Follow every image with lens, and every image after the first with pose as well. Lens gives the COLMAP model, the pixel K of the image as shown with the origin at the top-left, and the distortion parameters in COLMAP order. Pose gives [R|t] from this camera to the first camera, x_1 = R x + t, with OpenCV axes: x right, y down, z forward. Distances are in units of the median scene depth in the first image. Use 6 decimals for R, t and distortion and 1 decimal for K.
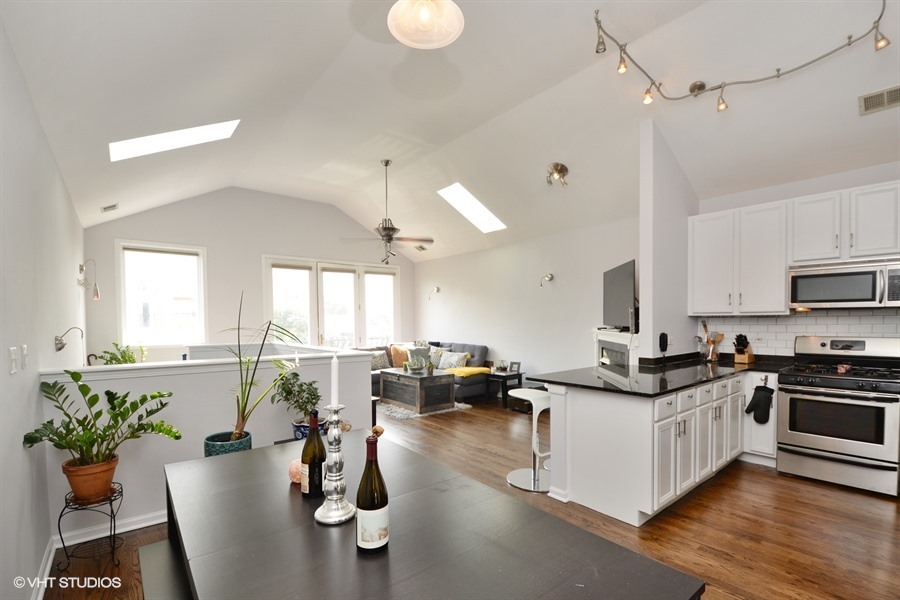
lens RADIAL K [[407.3, 0, 447.7], [0, 407.3, 304.8], [0, 0, 1]] dist [0.000411, -0.011172]
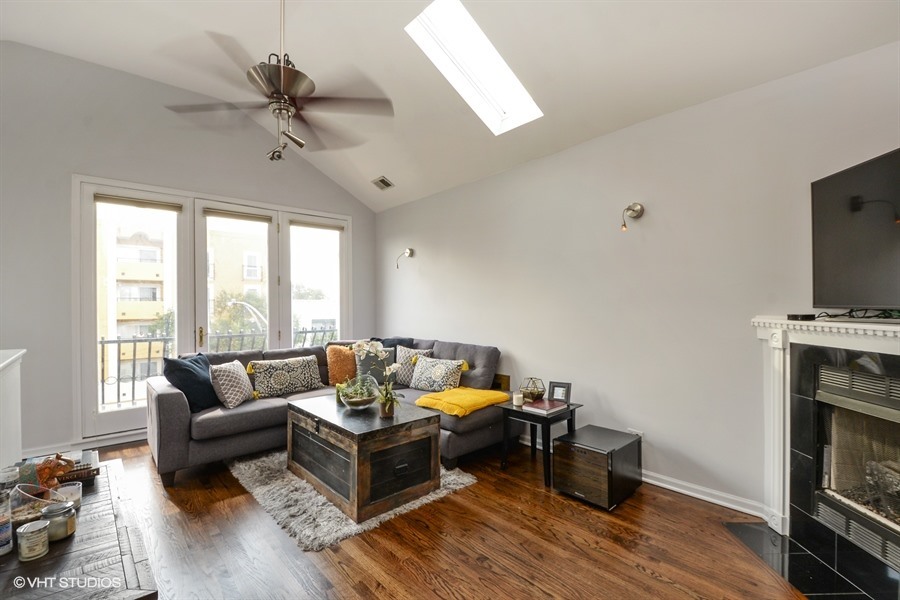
lens RADIAL K [[407.3, 0, 447.7], [0, 407.3, 304.8], [0, 0, 1]] dist [0.000411, -0.011172]
pose [[0.998962, 0.000253, 0.045561, 0.005632], [-0.001780, 0.999438, 0.033488, 0.040879], [-0.045527, -0.033534, 0.998400, 0.744665]]
